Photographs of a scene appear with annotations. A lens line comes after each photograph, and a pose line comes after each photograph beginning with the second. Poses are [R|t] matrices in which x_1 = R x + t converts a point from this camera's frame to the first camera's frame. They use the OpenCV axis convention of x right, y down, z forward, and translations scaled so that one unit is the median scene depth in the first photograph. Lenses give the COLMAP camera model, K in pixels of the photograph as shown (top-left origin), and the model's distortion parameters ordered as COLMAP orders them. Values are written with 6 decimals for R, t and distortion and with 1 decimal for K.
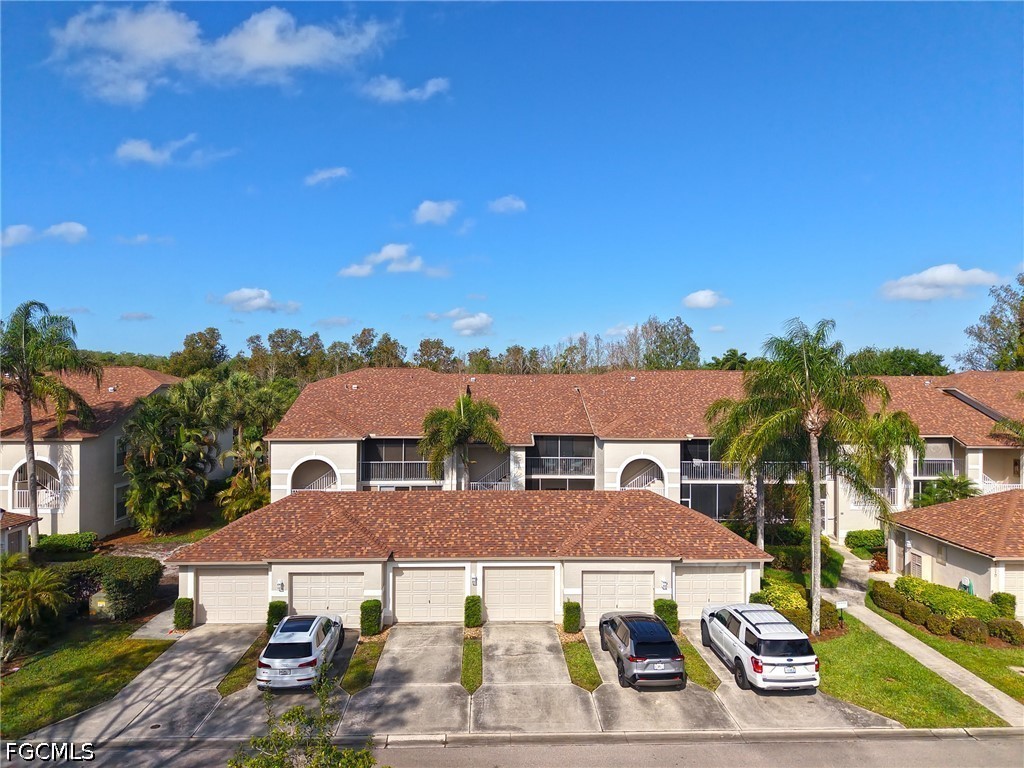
lens RADIAL K [[691.1, 0, 513.2], [0, 691.1, 381.1], [0, 0, 1]] dist [-0.001439, -0.014879]
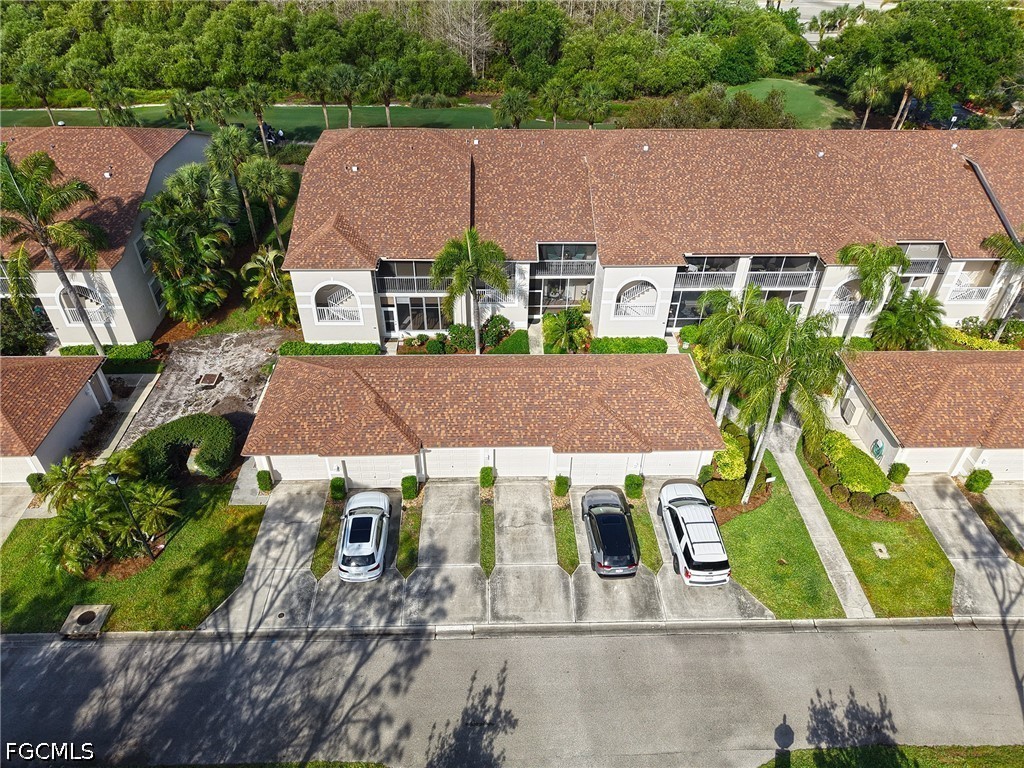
lens RADIAL K [[691.1, 0, 513.6], [0, 691.1, 388.7], [0, 0, 1]] dist [-0.001439, -0.014879]
pose [[0.999934, 0.011129, 0.002981, -0.015058], [-0.010601, 0.787382, 0.616375, -0.706214], [0.004512, -0.616365, 0.787447, 0.093611]]
